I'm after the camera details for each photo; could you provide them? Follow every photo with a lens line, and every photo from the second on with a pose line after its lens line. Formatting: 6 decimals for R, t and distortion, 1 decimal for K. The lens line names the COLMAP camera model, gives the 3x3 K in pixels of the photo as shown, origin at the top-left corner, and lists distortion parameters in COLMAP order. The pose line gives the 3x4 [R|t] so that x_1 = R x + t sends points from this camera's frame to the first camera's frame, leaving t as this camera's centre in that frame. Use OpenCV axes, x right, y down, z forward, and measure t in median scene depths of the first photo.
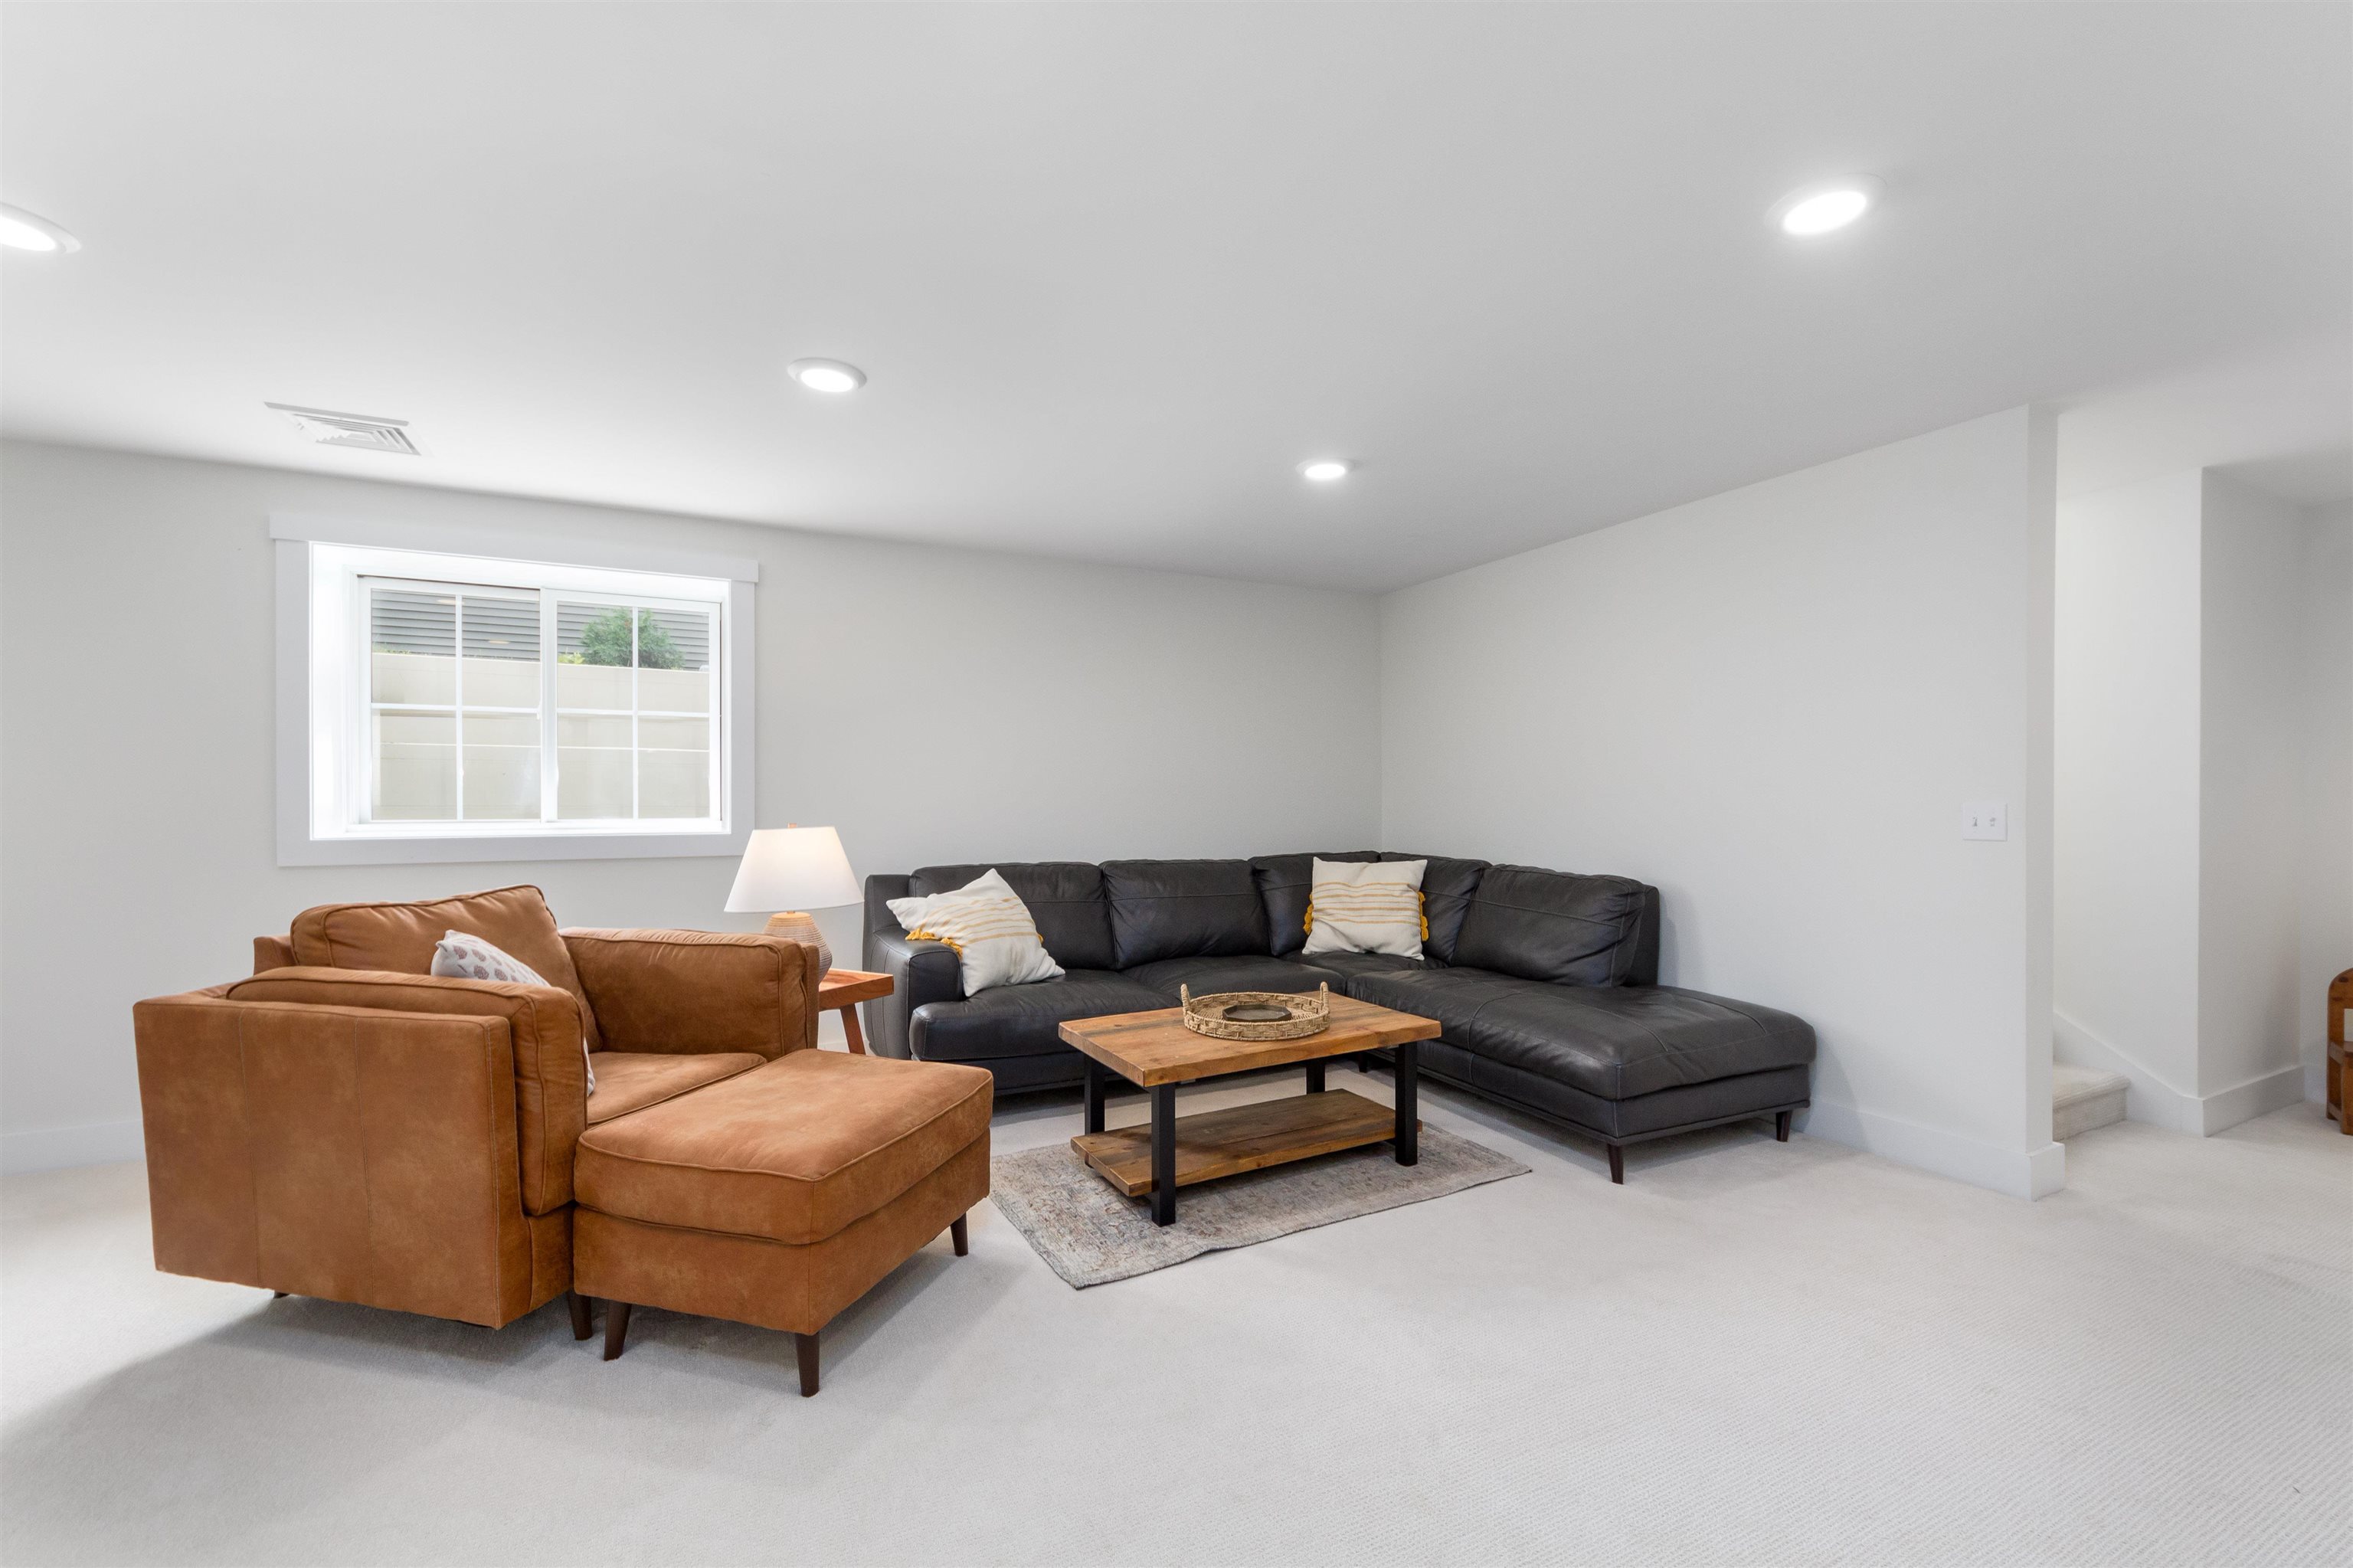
lens RADIAL K [[950.7, 0, 1176.5], [0, 950.7, 784.0], [0, 0, 1]] dist [0.000820, 0.000031]
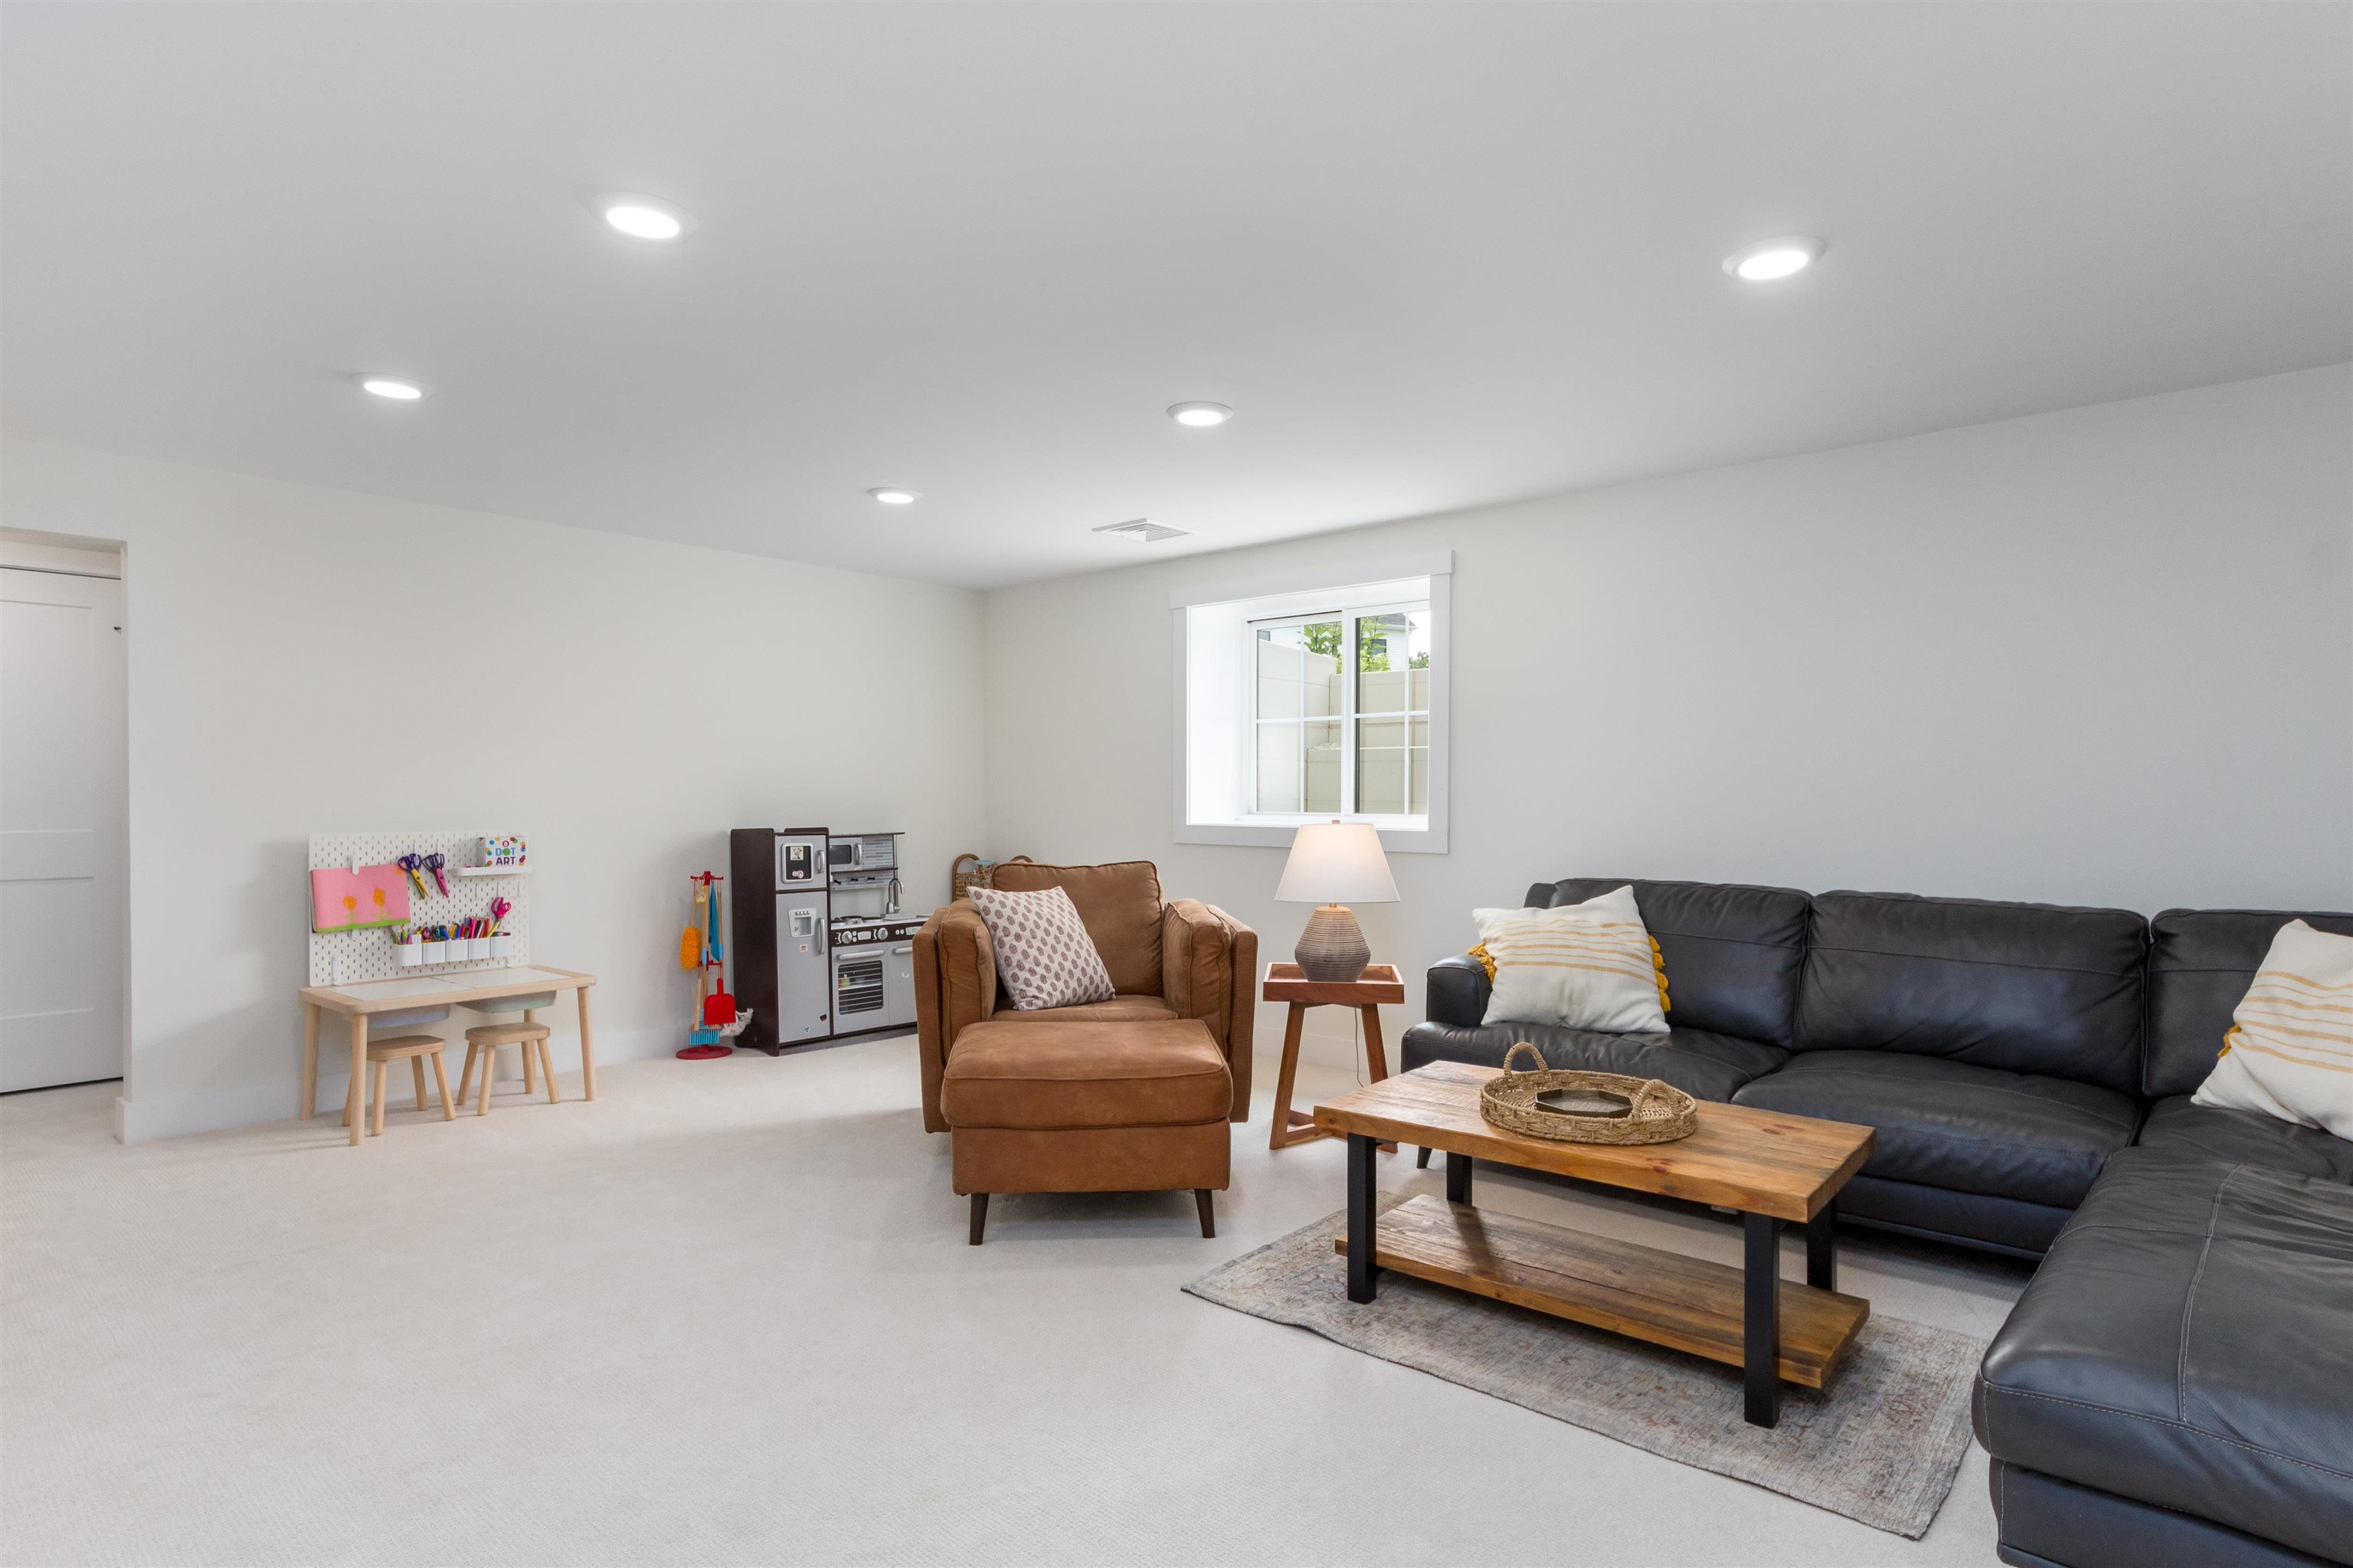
lens RADIAL K [[1160.6, 0, 1176.5], [0, 1160.6, 784.0], [0, 0, 1]] dist [0.035999, -0.000043]
pose [[0.403670, -0.006209, -0.914883, 0.619443], [0.013823, 0.999904, -0.000687, 0.001001], [0.914800, -0.012369, 0.403718, 0.308152]]
